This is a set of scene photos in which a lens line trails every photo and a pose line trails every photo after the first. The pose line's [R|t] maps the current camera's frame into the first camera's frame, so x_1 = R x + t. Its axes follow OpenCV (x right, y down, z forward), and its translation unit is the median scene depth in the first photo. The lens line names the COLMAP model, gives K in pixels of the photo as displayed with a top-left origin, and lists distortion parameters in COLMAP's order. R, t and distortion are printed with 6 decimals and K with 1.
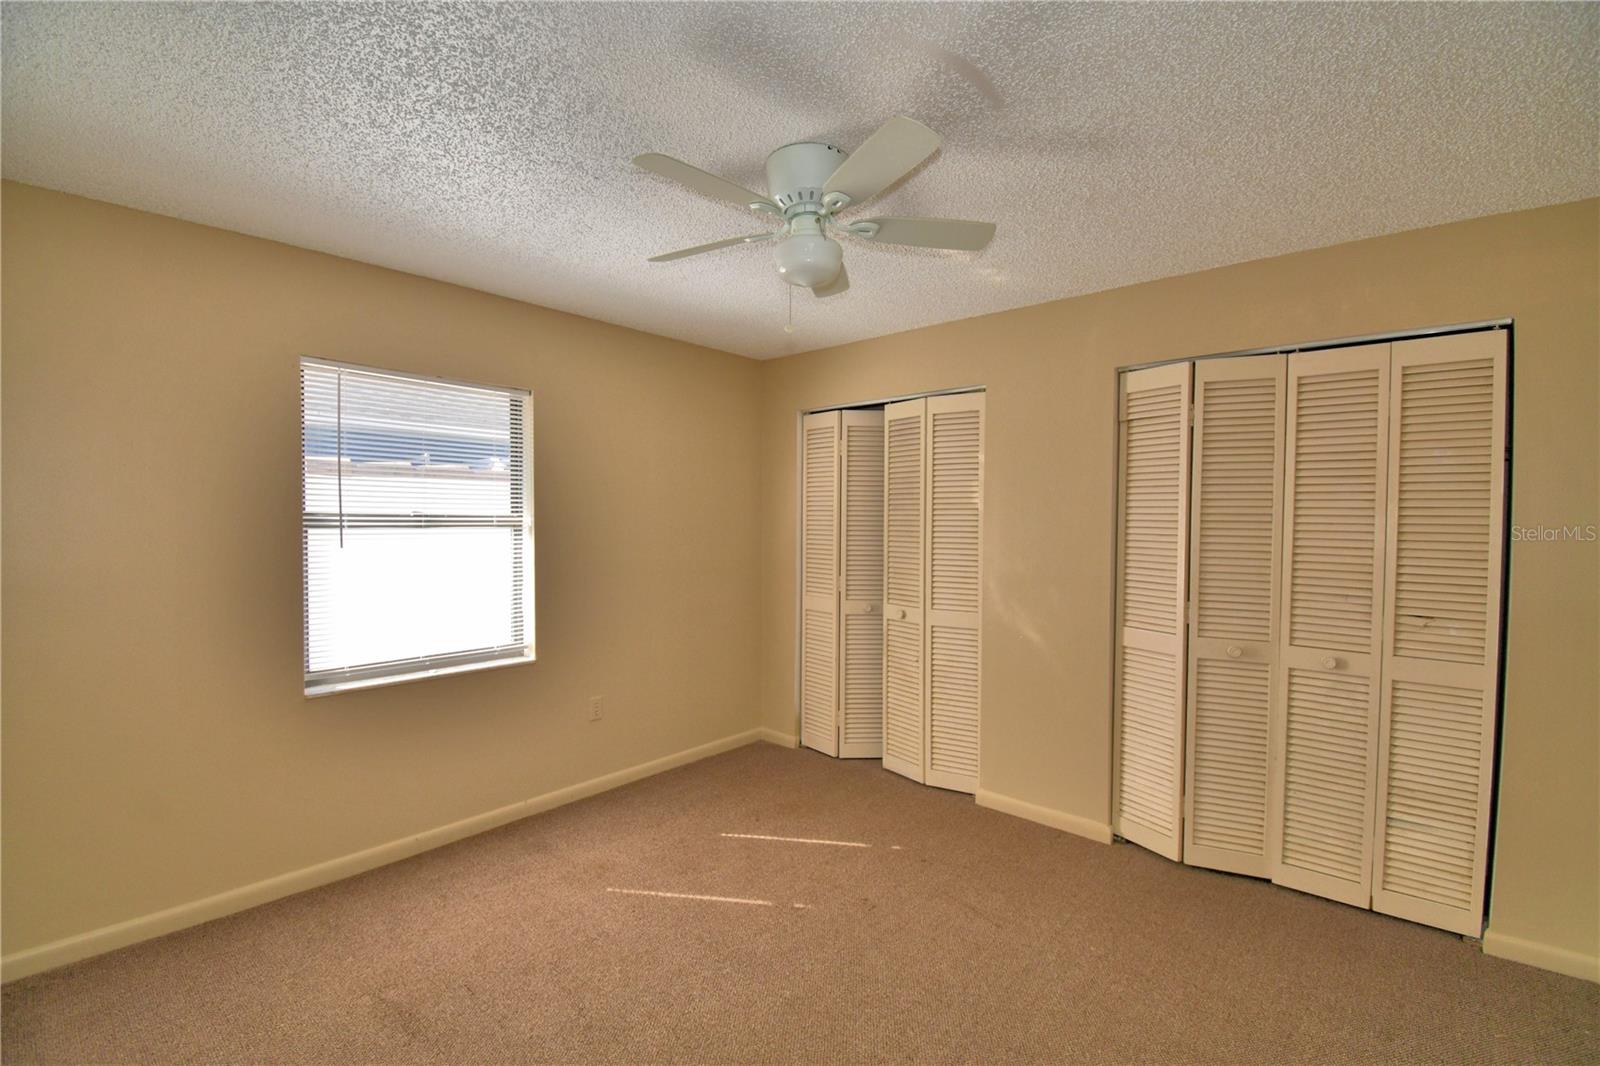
lens RADIAL K [[728.1, 0, 795.7], [0, 728.1, 532.5], [0, 0, 1]] dist [0.022617, -0.030189]
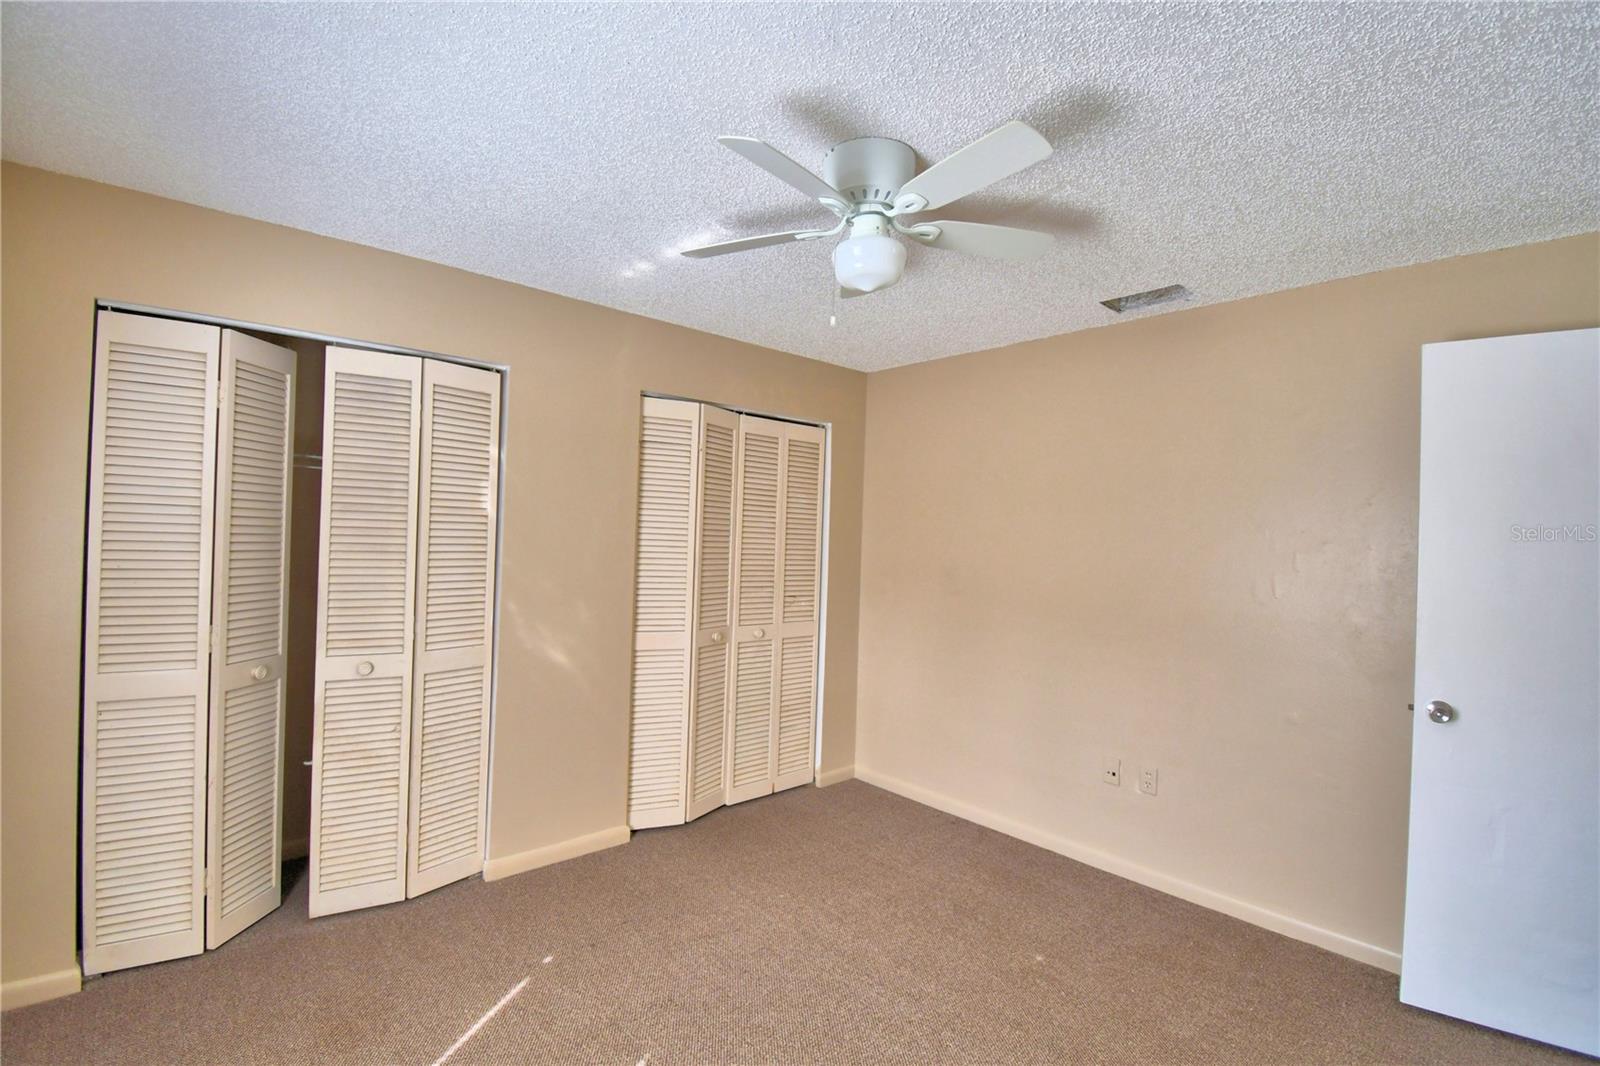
lens RADIAL K [[737.9, 0, 805.5], [0, 737.9, 537.1], [0, 0, 1]] dist [0.021081, -0.028588]
pose [[0.082570, 0.003703, 0.996578, -0.594878], [-0.000160, 0.999993, -0.003703, -0.006246], [-0.996585, 0.000147, 0.082570, 0.645360]]
